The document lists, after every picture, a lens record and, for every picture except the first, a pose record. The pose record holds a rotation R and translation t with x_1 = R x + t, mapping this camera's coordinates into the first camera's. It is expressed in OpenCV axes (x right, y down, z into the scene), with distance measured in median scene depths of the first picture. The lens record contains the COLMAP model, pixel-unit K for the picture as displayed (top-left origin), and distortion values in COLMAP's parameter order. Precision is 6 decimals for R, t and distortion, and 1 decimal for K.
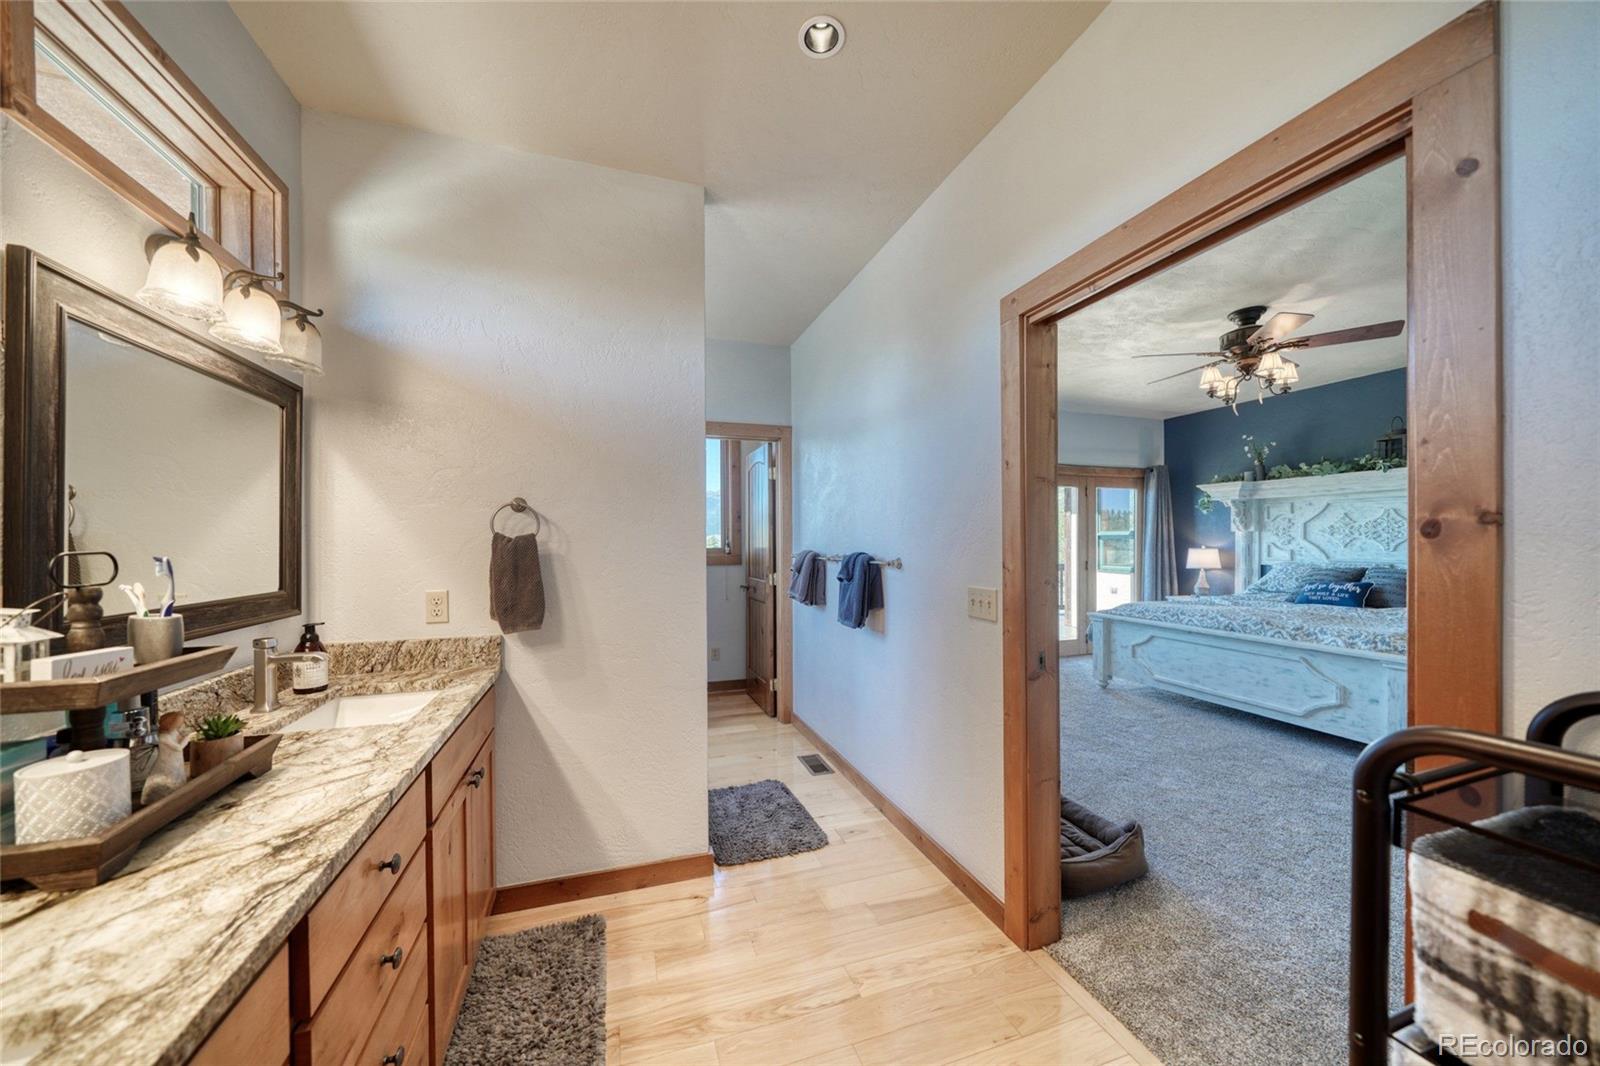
lens RADIAL K [[543.5, 0, 801.3], [0, 543.5, 540.0], [0, 0, 1]] dist [0.000137, -0.000008]
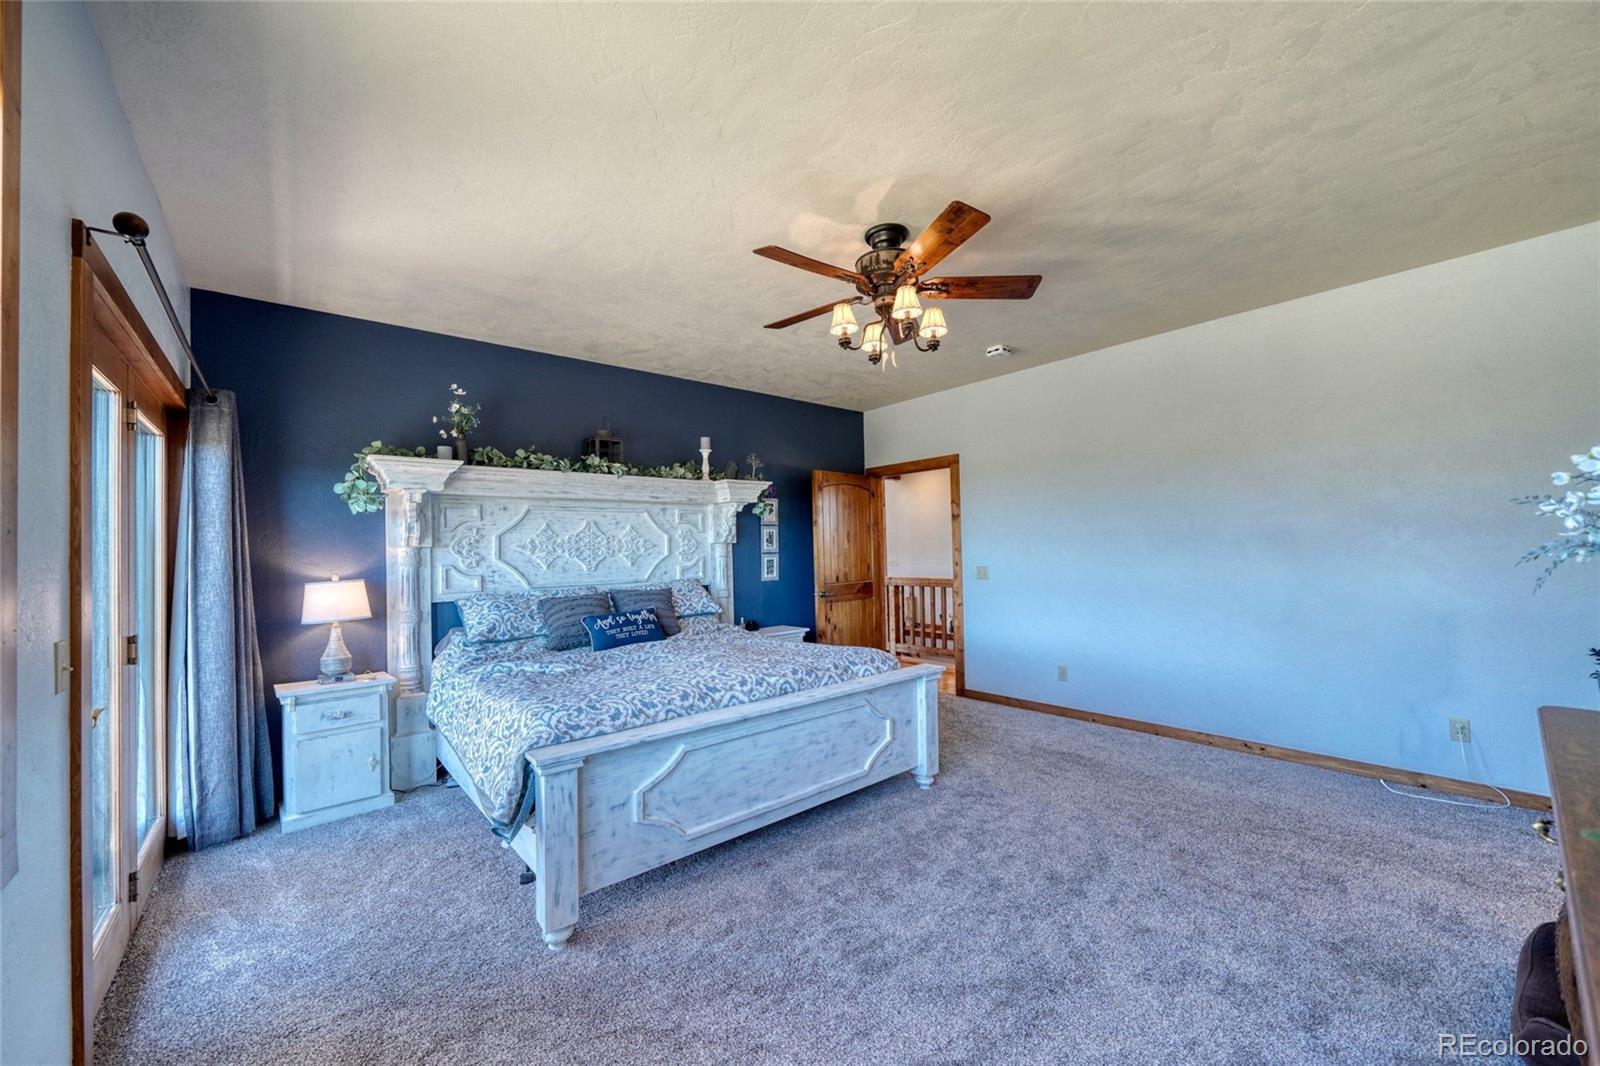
lens RADIAL K [[607.6, 0, 802.0], [0, 607.6, 537.9], [0, 0, 1]] dist [0.000373, -0.000015]
pose [[-0.358333, 0.026169, 0.933227, 0.067633], [0.018873, 0.999606, -0.020783, -0.004861], [-0.933403, 0.010166, -0.358685, 0.926580]]
